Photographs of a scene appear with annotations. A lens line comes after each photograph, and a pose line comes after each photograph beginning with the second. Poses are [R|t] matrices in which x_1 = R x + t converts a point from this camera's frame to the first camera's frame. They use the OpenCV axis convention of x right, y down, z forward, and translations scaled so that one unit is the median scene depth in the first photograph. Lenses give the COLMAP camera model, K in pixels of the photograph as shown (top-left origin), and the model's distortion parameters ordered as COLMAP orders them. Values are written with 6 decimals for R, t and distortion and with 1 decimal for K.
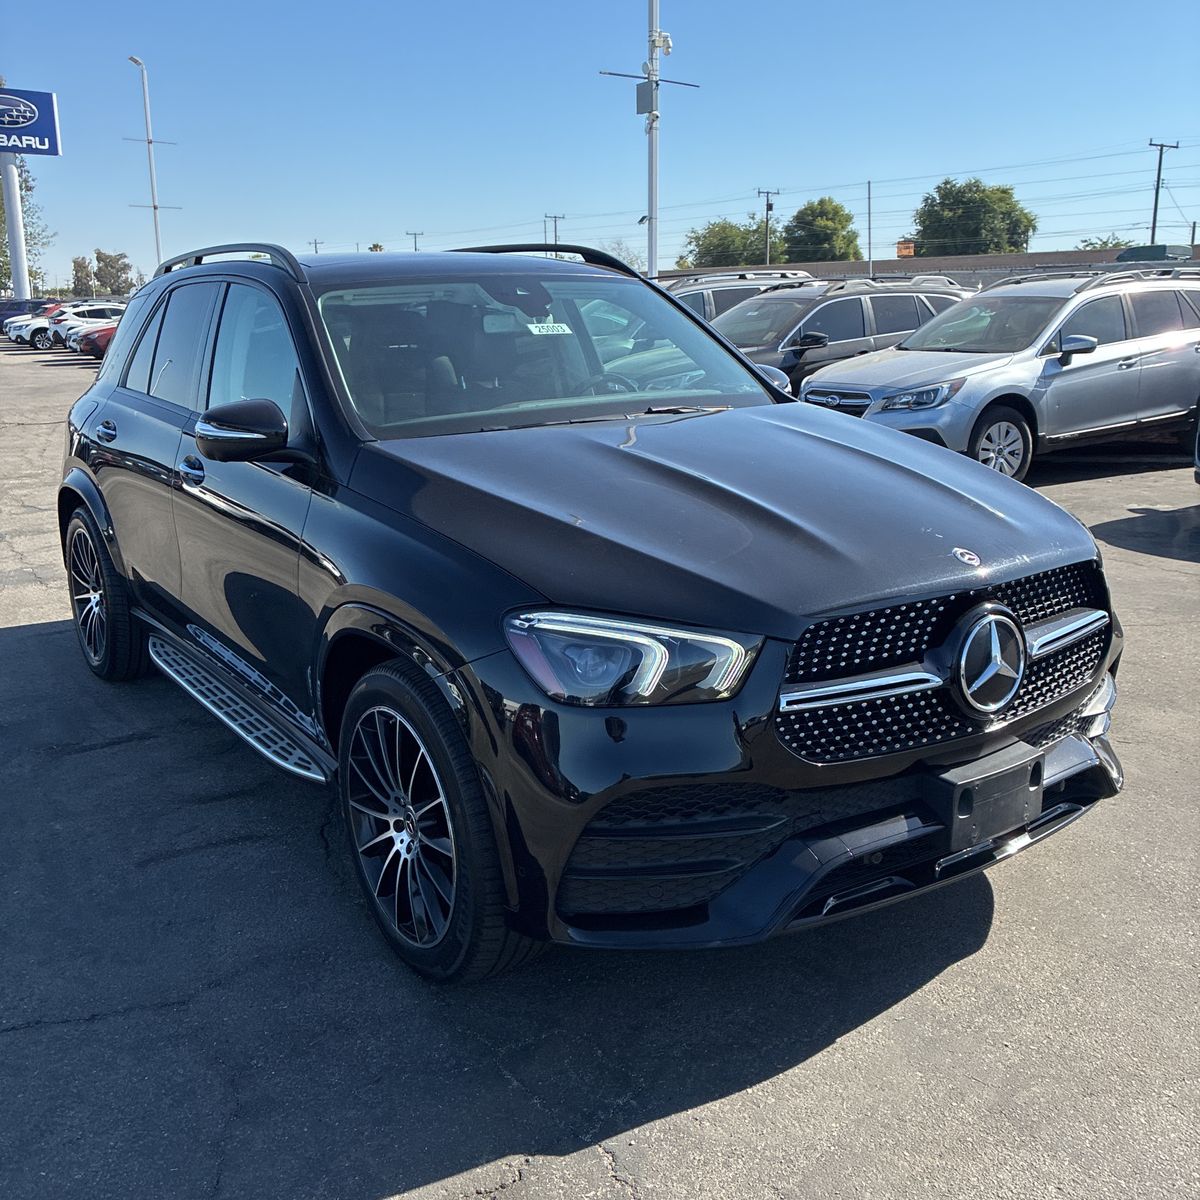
lens RADIAL K [[1171.3, 0, 600.0], [0, 1171.3, 600.0], [0, 0, 1]] dist [0.014561, -0.012527]
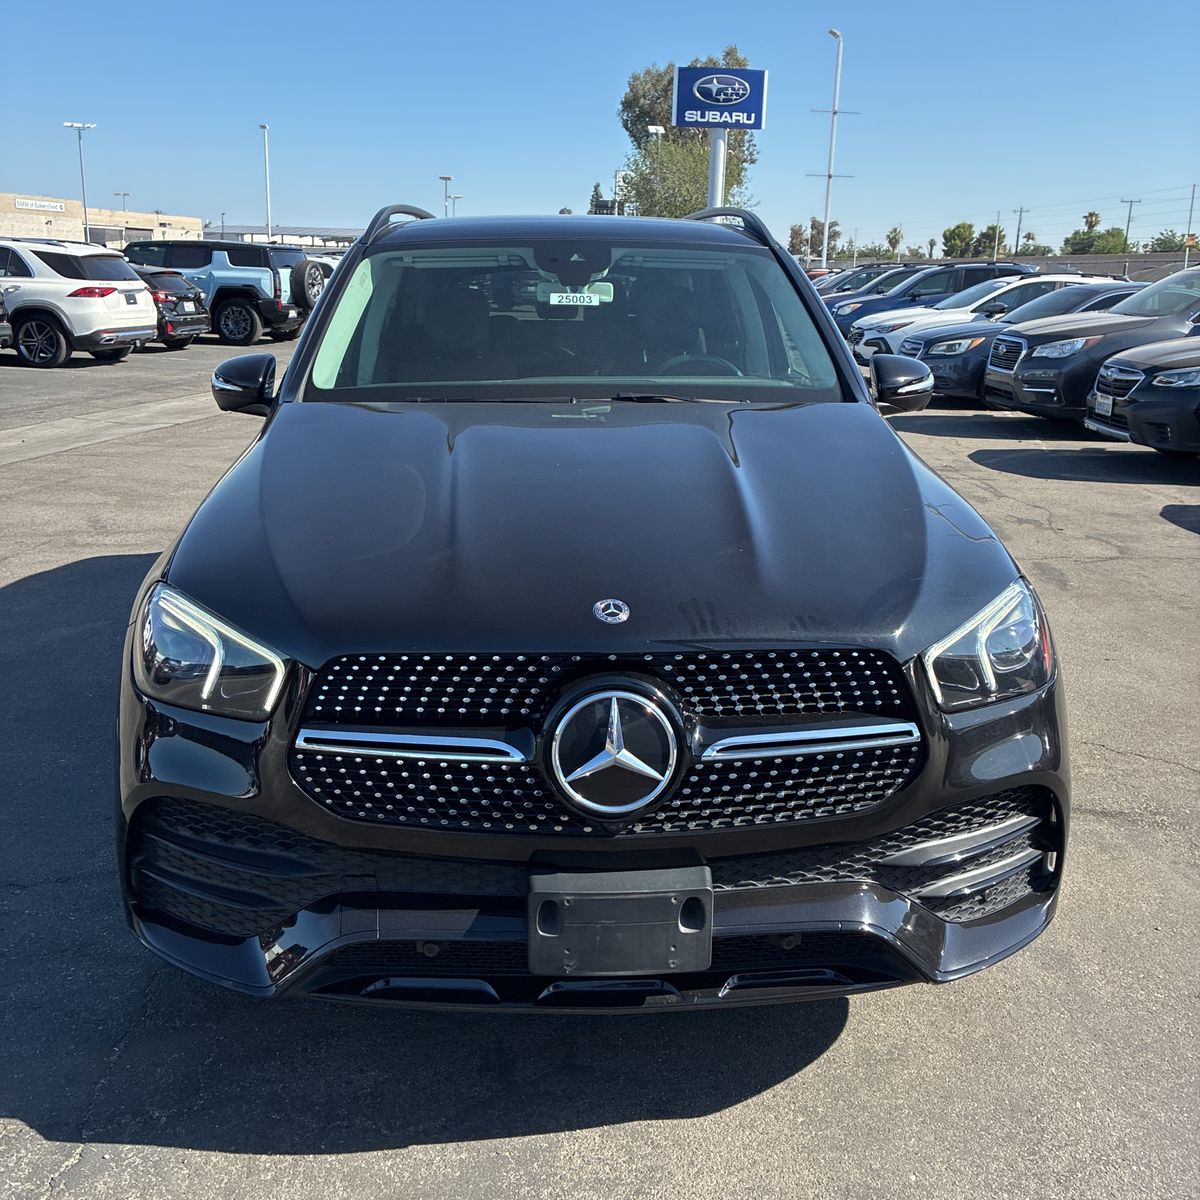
lens RADIAL K [[1171.3, 0, 600.0], [0, 1171.3, 600.0], [0, 0, 1]] dist [0.014561, -0.012527]
pose [[0.854963, 0.163525, -0.492237, 0.656370], [-0.151419, 0.986352, 0.064677, -0.088040], [0.496095, 0.019238, 0.868055, 0.315825]]
